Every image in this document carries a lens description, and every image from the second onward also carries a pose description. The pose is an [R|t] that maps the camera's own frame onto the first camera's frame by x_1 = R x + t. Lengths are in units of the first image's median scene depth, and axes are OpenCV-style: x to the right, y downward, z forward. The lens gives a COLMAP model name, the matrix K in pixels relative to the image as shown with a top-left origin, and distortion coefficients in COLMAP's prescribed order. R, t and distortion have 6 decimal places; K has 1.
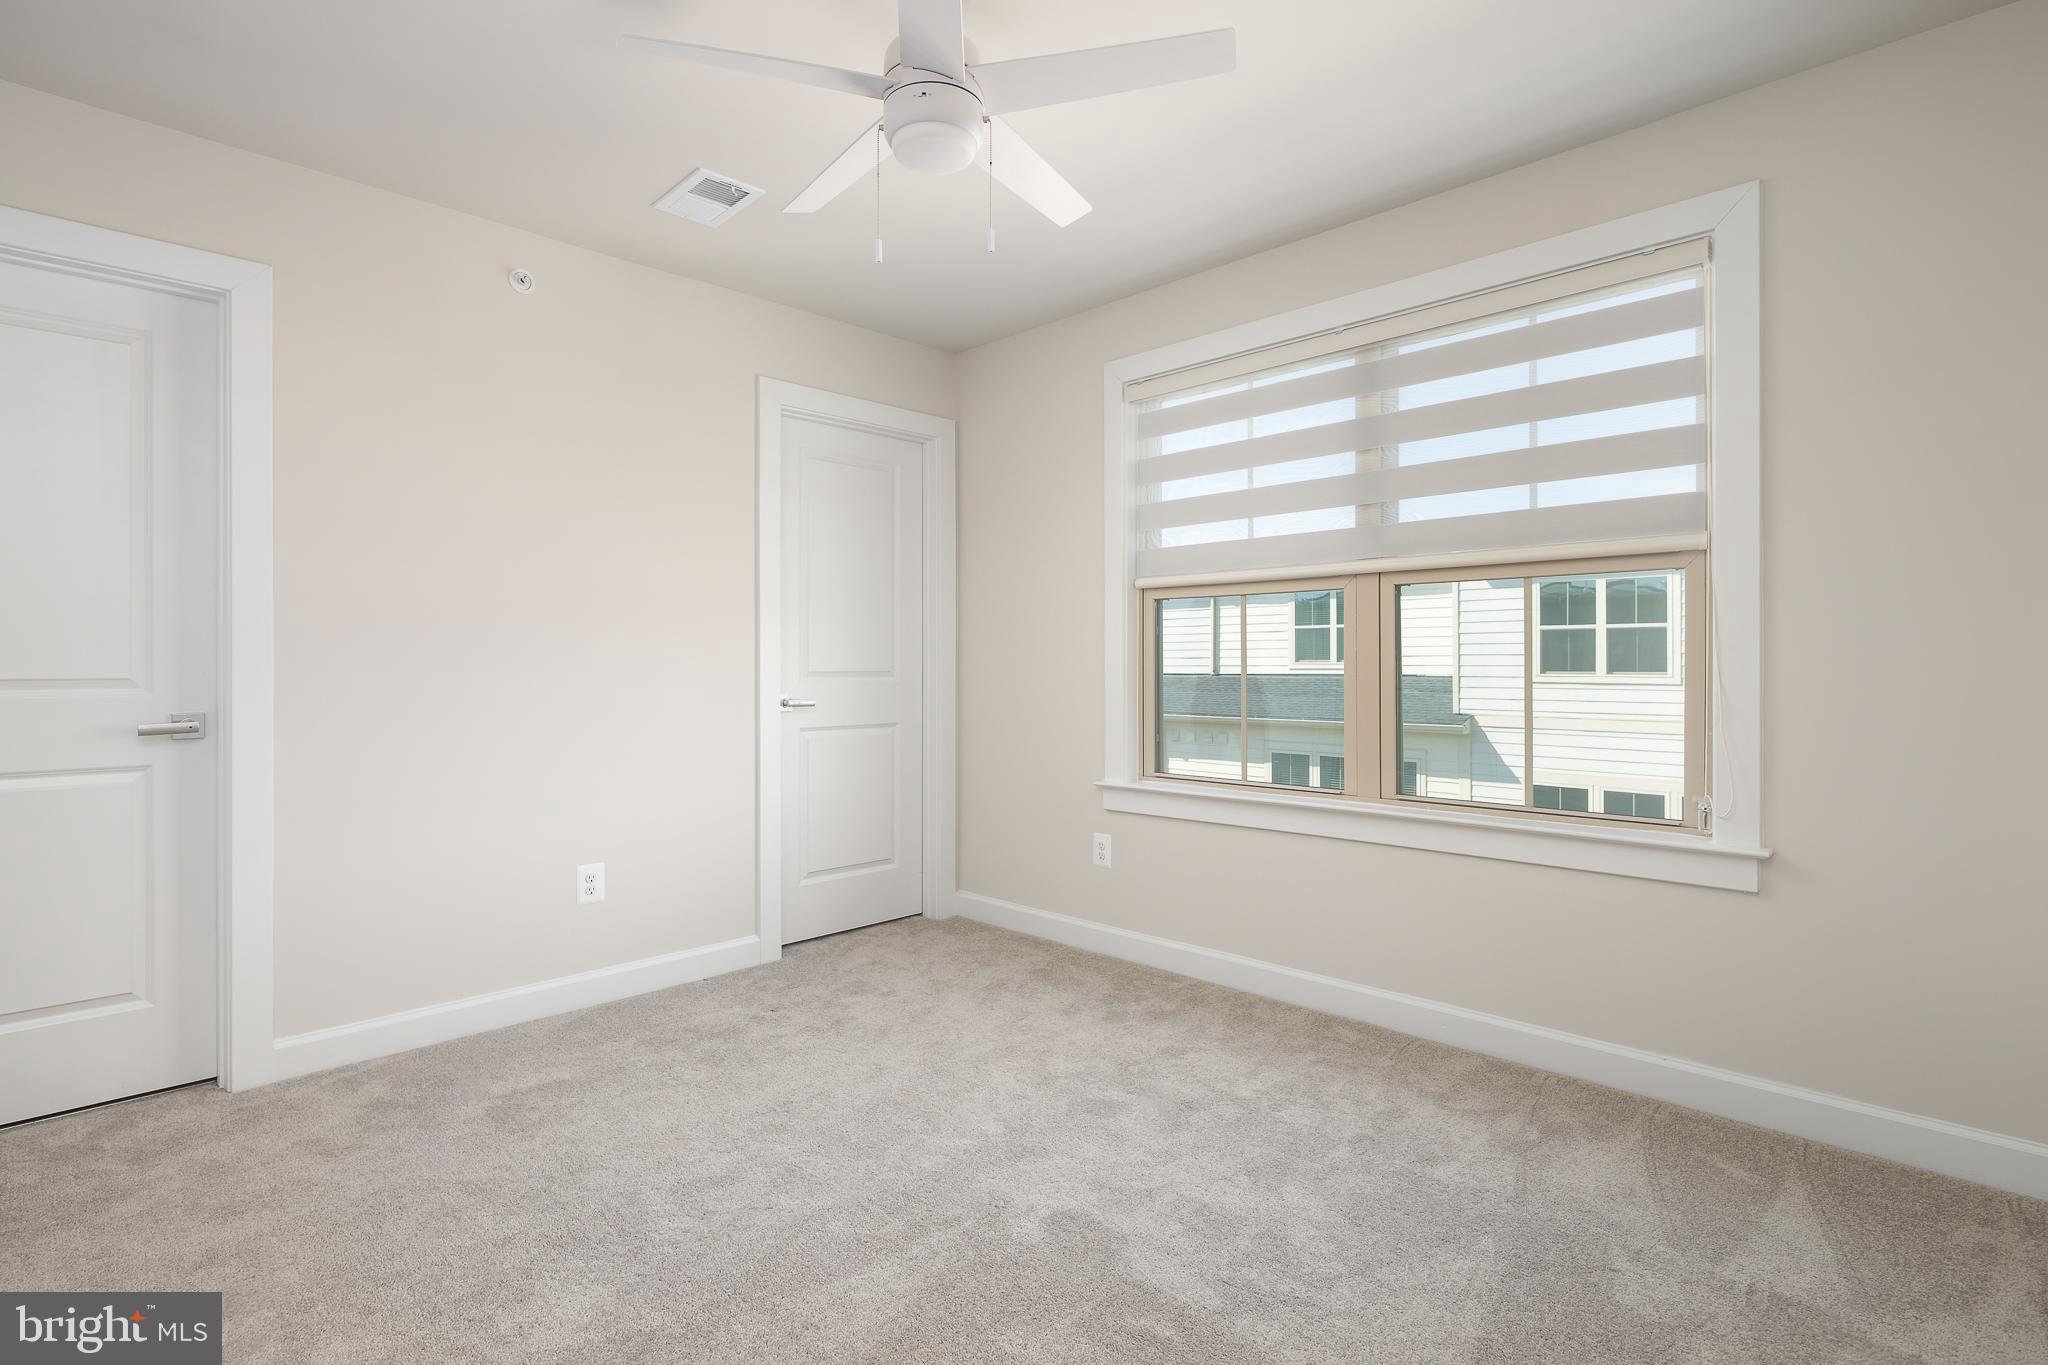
lens RADIAL K [[1001.2, 0, 1014.4], [0, 1001.2, 659.8], [0, 0, 1]] dist [0.000856, -0.001186]
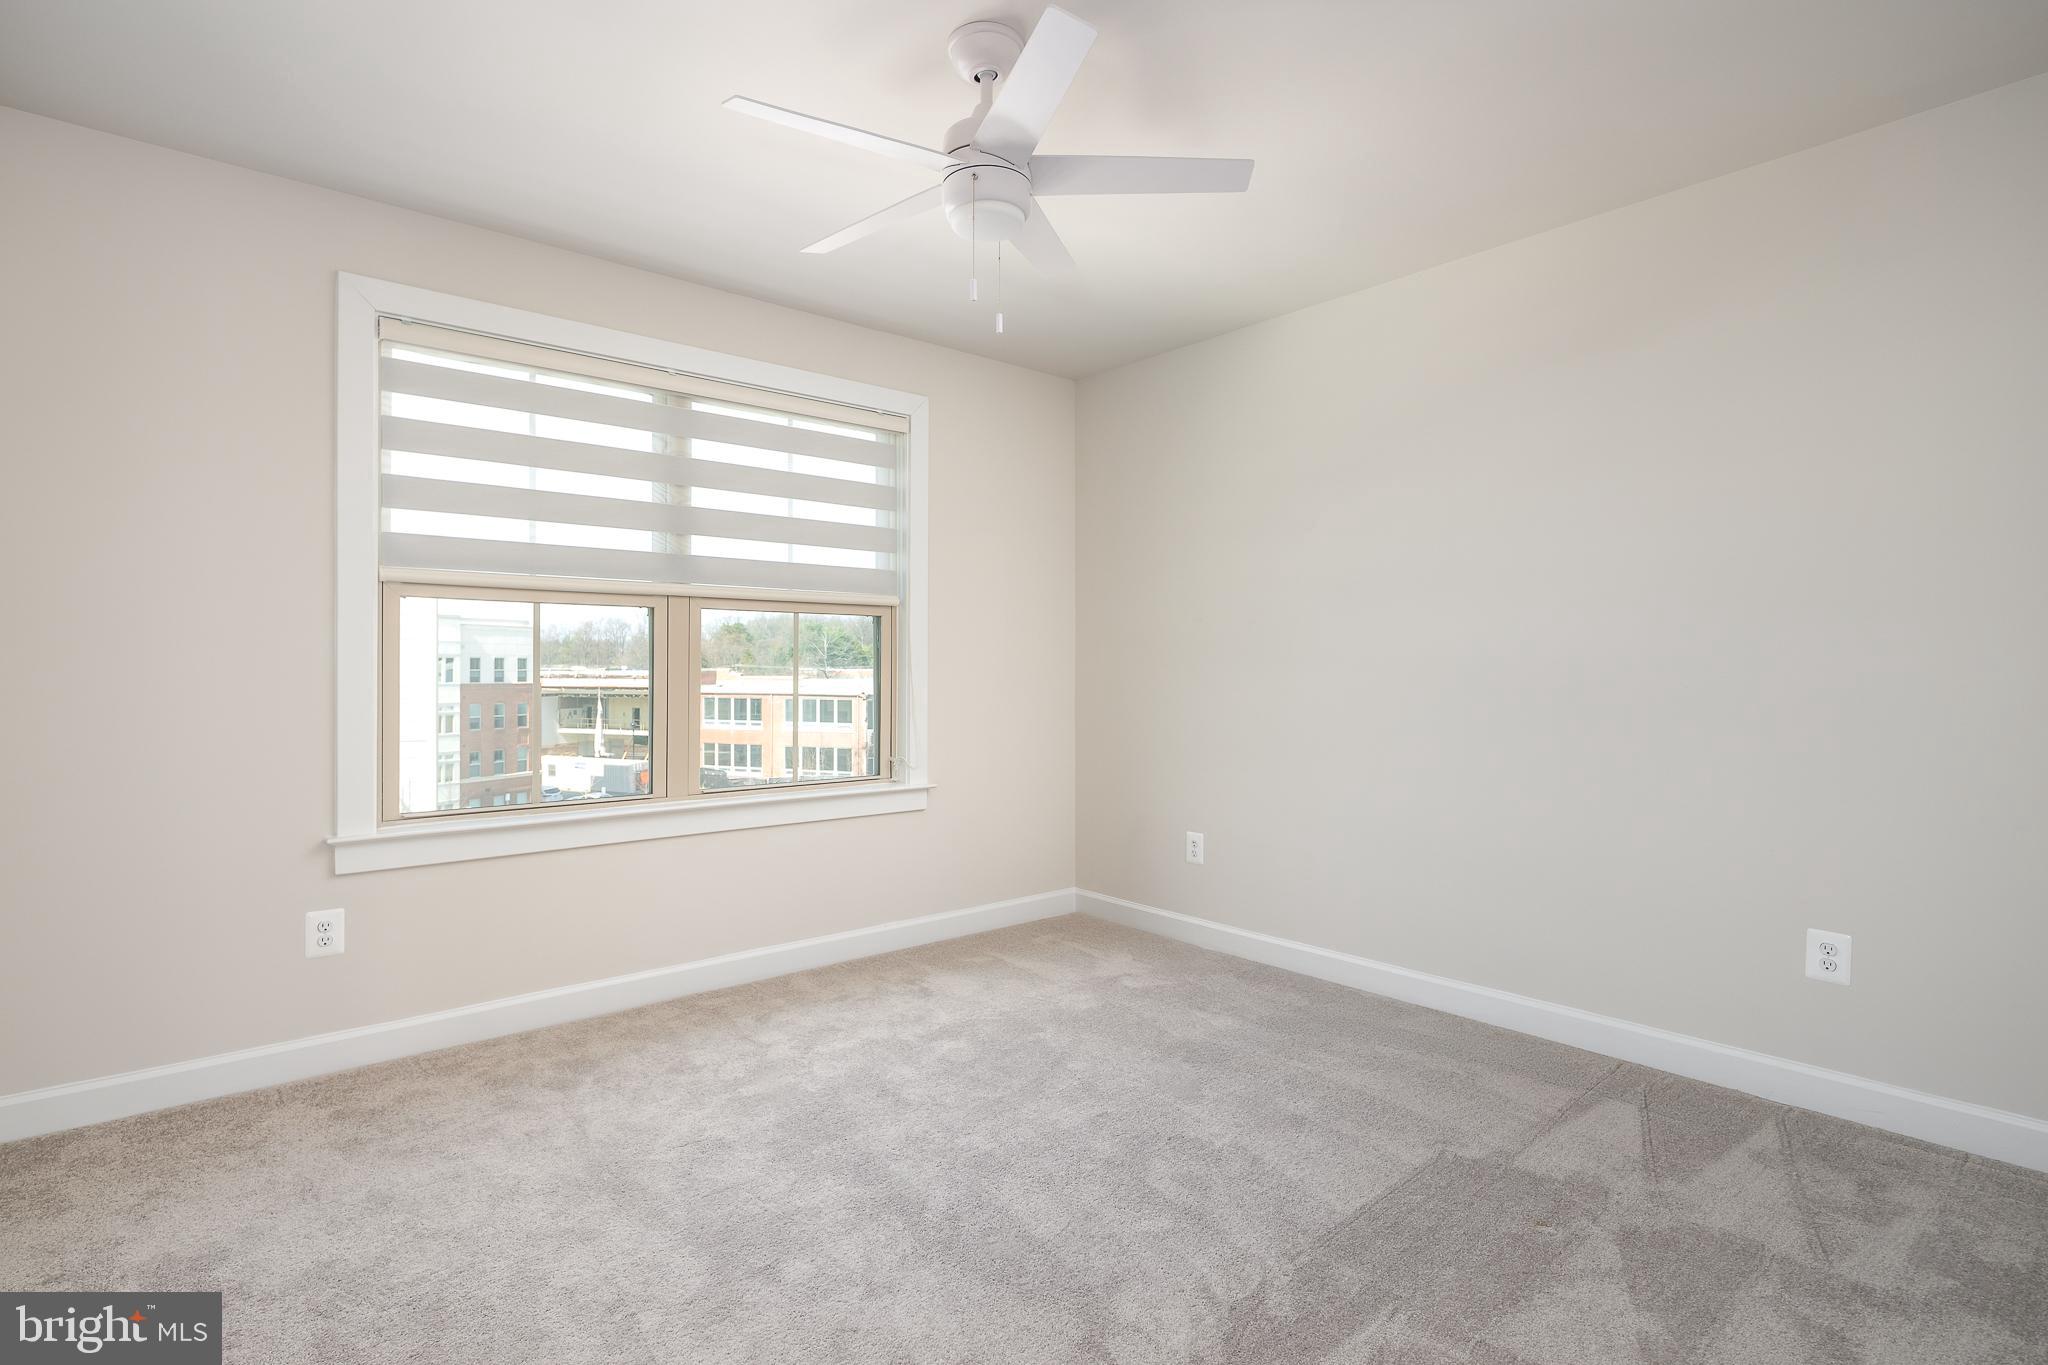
lens RADIAL K [[1001.2, 0, 1014.4], [0, 1001.2, 659.8], [0, 0, 1]] dist [0.000856, -0.001186]
pose [[0.087597, 0.014588, 0.996049, -0.725292], [-0.001703, 0.999893, -0.014494, 0.000708], [-0.996155, -0.000427, 0.087613, 0.525591]]
